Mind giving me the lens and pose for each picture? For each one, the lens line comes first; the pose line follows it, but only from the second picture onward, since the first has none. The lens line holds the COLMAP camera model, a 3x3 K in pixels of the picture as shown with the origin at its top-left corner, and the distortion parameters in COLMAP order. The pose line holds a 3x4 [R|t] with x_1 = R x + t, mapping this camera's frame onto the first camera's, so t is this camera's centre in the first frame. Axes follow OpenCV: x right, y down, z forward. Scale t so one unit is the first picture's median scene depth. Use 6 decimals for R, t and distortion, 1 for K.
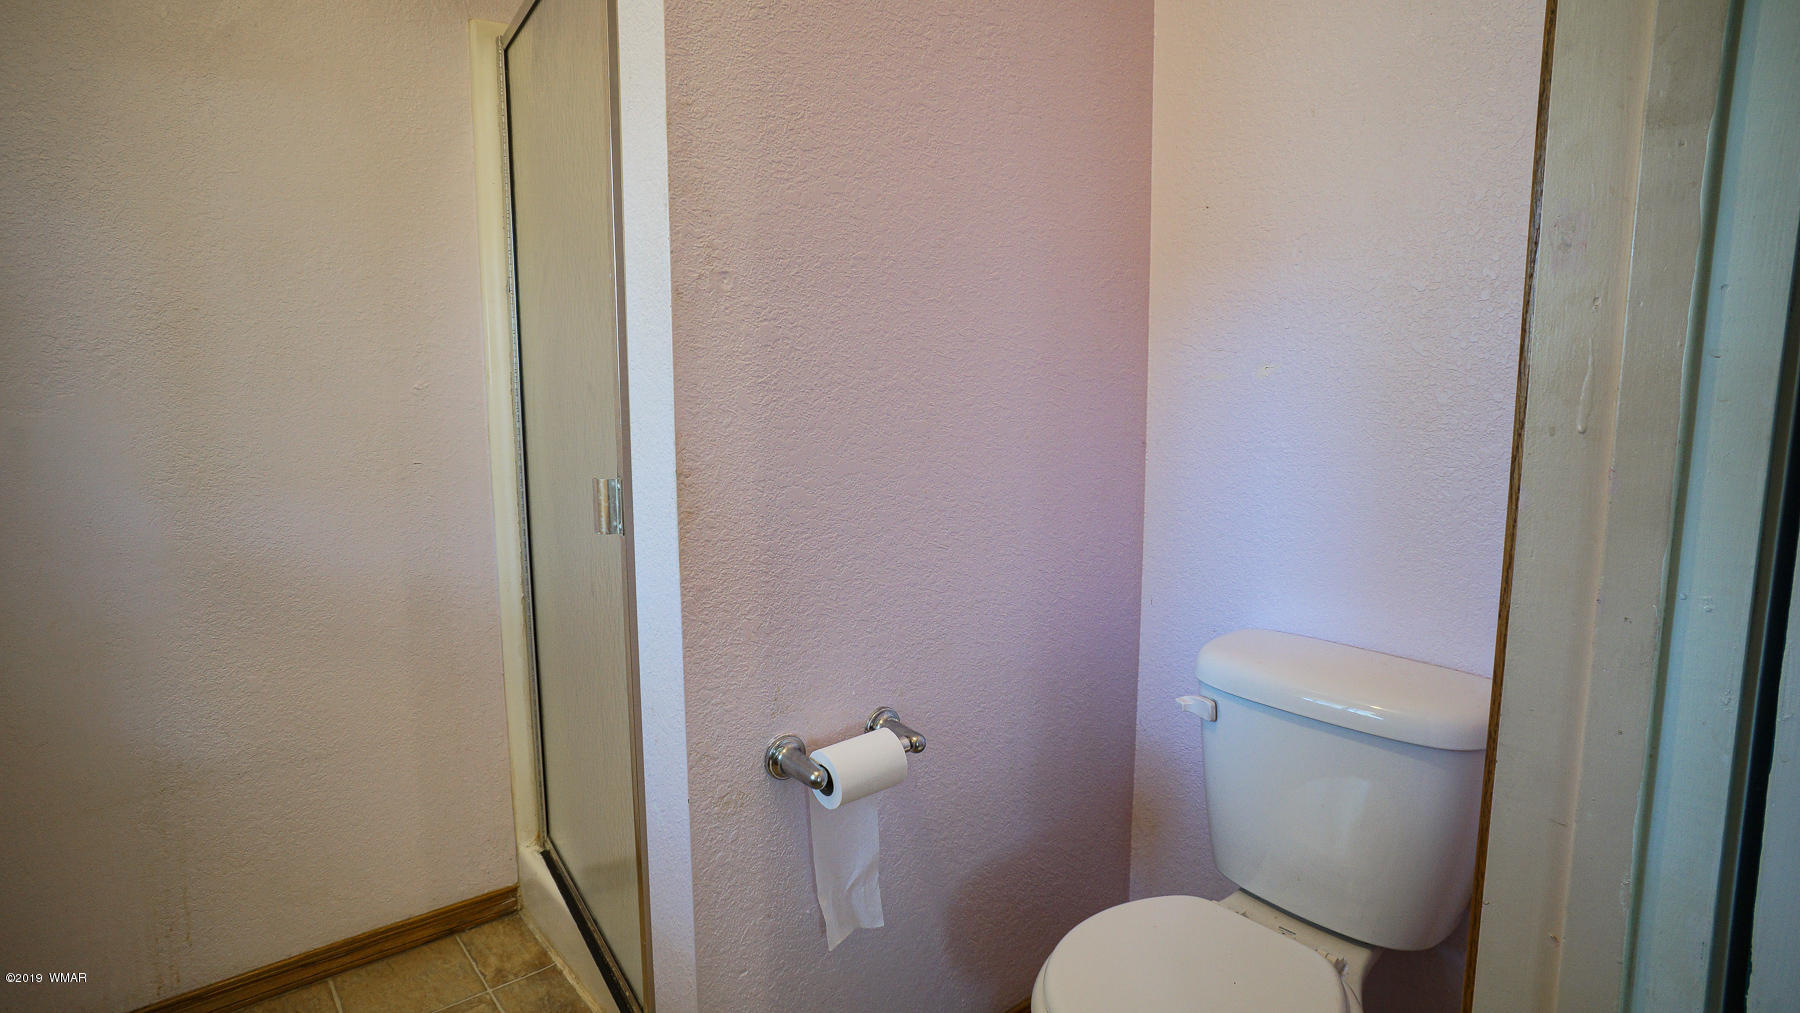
lens RADIAL K [[966.9, 0, 900.0], [0, 966.9, 506.5], [0, 0, 1]] dist [-0.080066, 0.069966]
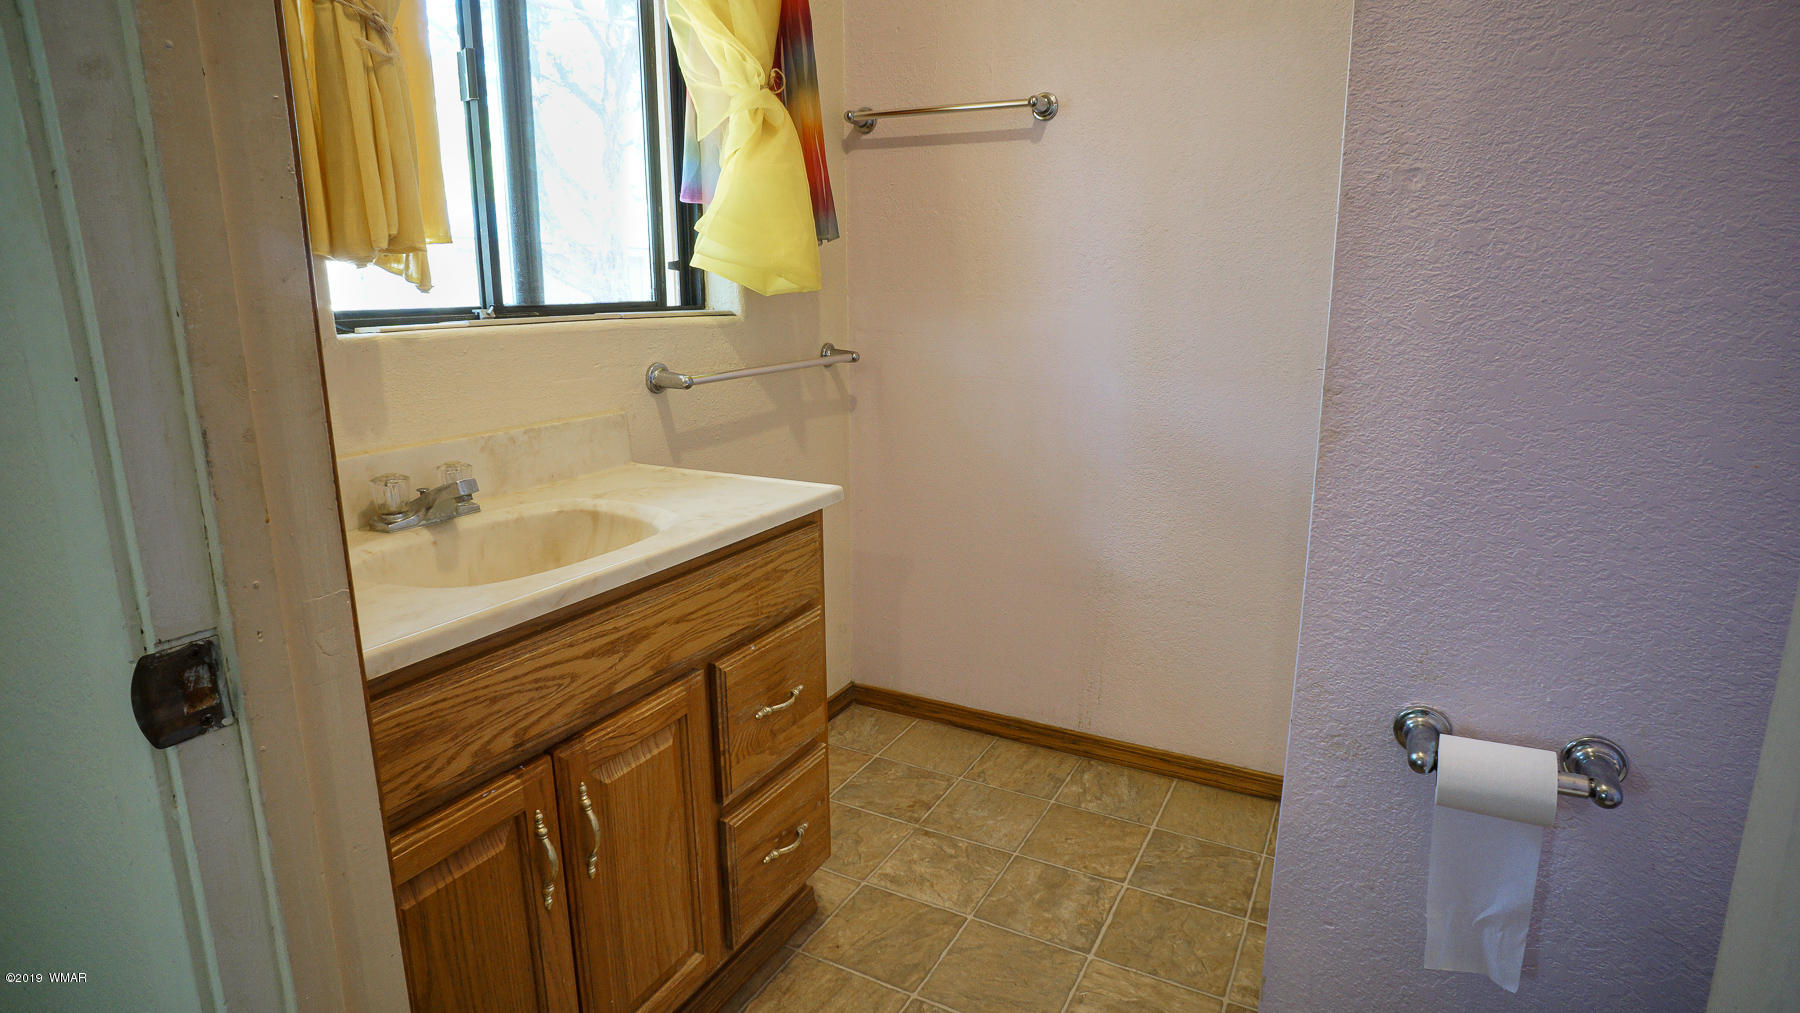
lens RADIAL K [[966.9, 0, 900.0], [0, 966.9, 506.5], [0, 0, 1]] dist [-0.080066, 0.069966]
pose [[0.383060, 0.209343, -0.899689, 0.449450], [-0.130924, 0.976453, 0.171461, -0.025156], [0.914398, 0.052111, 0.401448, 0.212593]]
